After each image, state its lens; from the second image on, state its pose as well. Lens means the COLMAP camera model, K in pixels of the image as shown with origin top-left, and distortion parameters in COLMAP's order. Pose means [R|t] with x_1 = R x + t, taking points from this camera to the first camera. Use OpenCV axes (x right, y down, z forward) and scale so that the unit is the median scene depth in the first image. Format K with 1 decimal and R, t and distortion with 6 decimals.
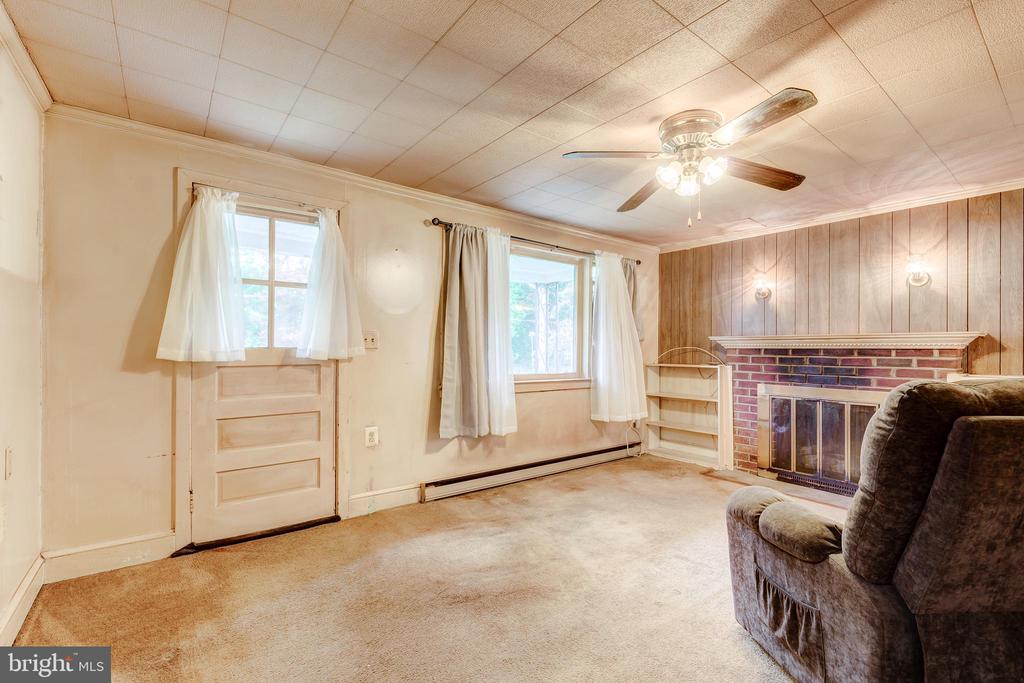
lens RADIAL K [[460.2, 0, 525.5], [0, 460.2, 340.9], [0, 0, 1]] dist [0.003084, -0.000688]
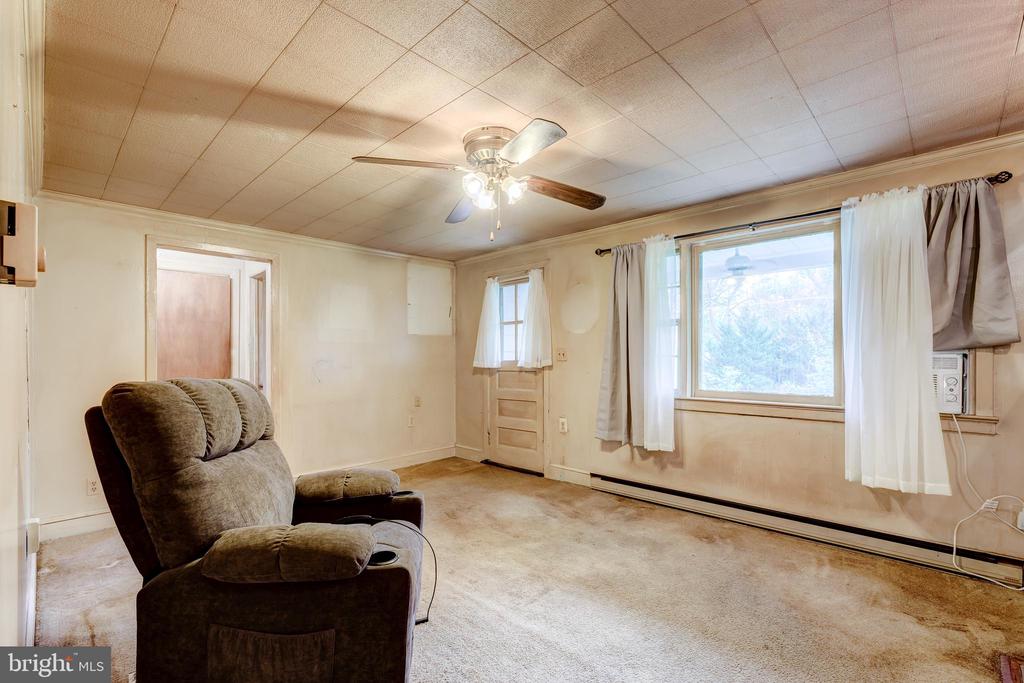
lens RADIAL K [[460.2, 0, 503.0], [0, 460.2, 352.5], [0, 0, 1]] dist [0.003084, -0.000688]
pose [[0.127059, -0.022040, -0.991650, 0.922823], [0.017444, 0.999648, -0.019983, 0.015174], [0.991742, -0.014759, 0.127398, 0.606379]]
